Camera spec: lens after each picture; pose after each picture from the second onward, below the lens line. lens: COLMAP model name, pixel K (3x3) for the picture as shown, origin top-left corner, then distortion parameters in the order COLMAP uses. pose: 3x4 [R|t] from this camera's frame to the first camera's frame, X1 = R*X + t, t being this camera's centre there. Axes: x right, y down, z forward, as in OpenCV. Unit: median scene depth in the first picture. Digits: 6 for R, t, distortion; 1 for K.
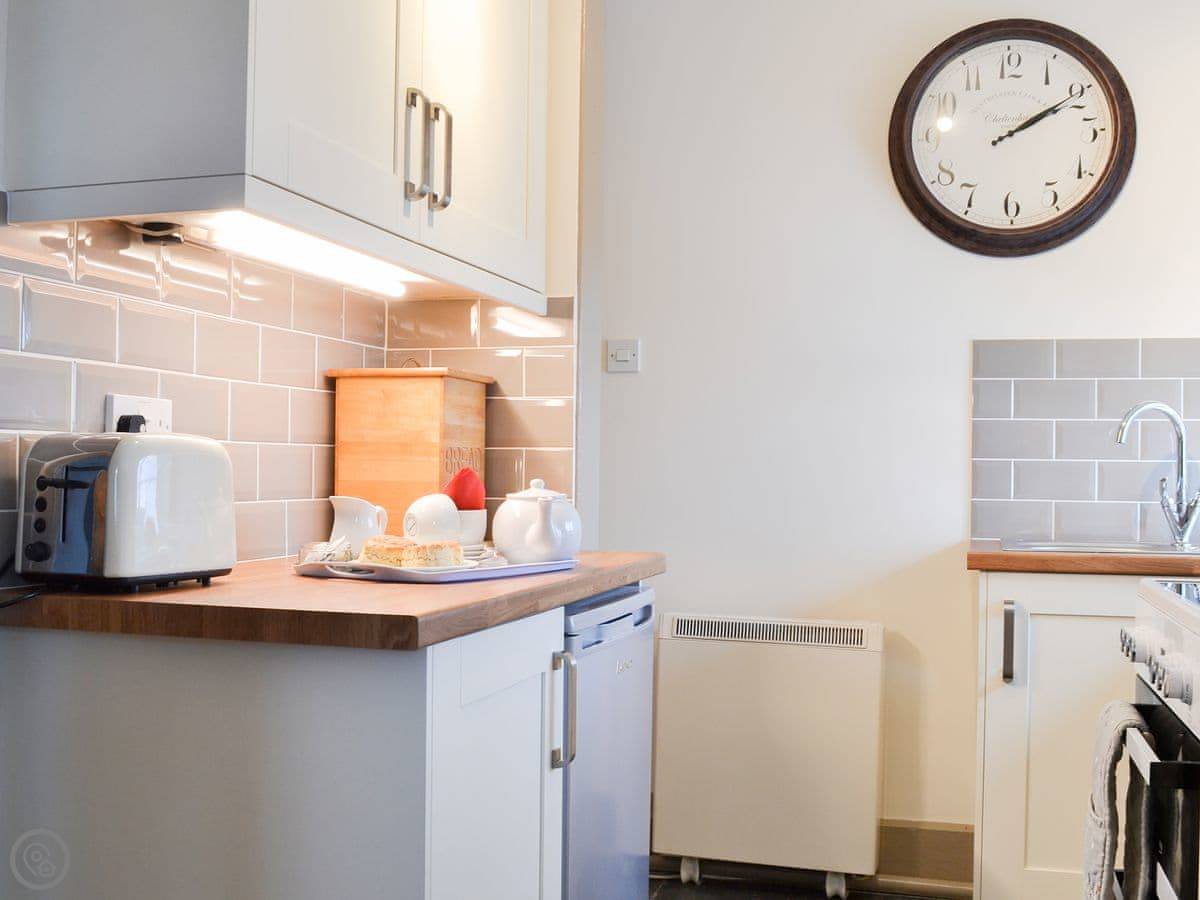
lens RADIAL K [[1351.4, 0, 535.3], [0, 1351.4, 448.2], [0, 0, 1]] dist [-0.073272, -0.000846]
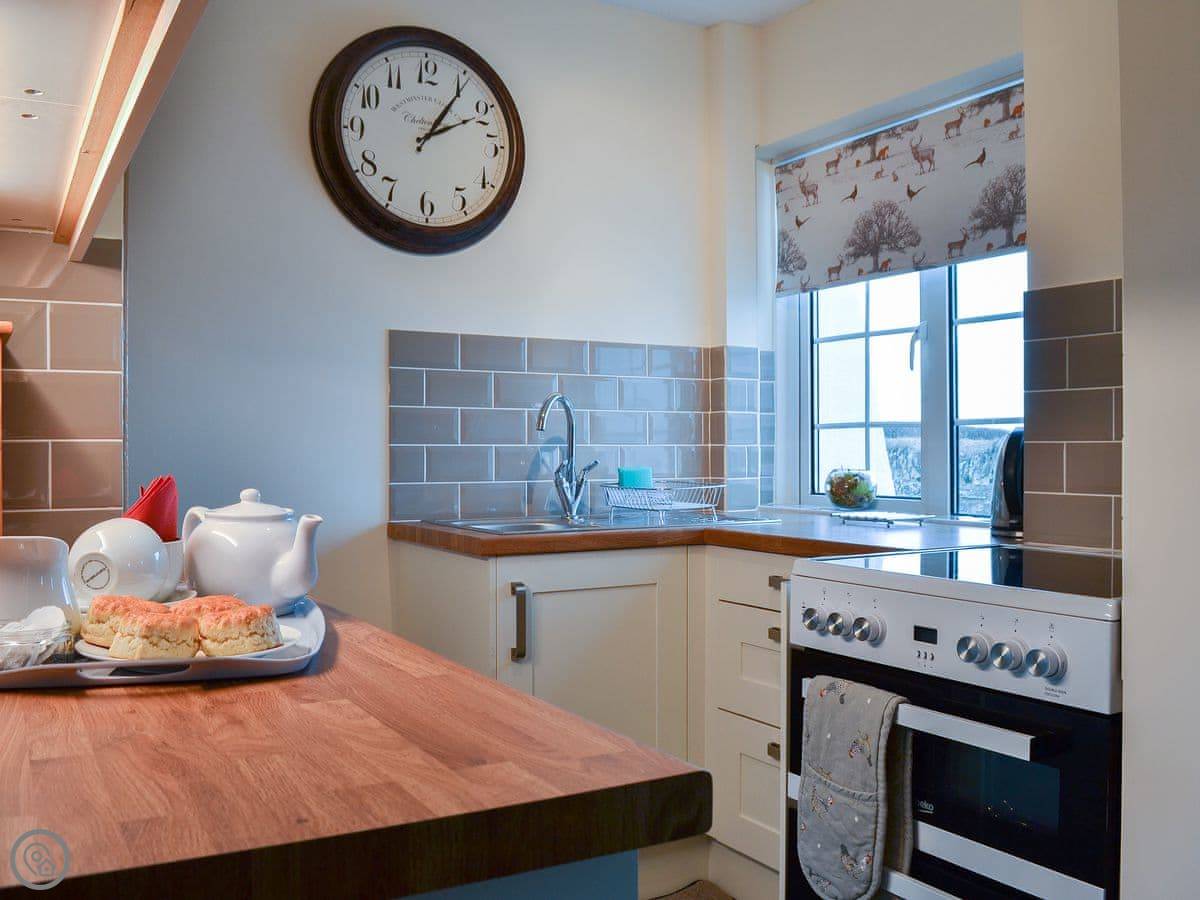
lens RADIAL K [[1097.2, 0, 600.0], [0, 1097.2, 450.0], [0, 0, 1]] dist [-0.081604, -0.004775]
pose [[0.673280, -0.013922, 0.739256, -0.192019], [-0.002764, 0.999768, 0.021345, -0.006478], [-0.739382, -0.016414, 0.673086, 0.316717]]
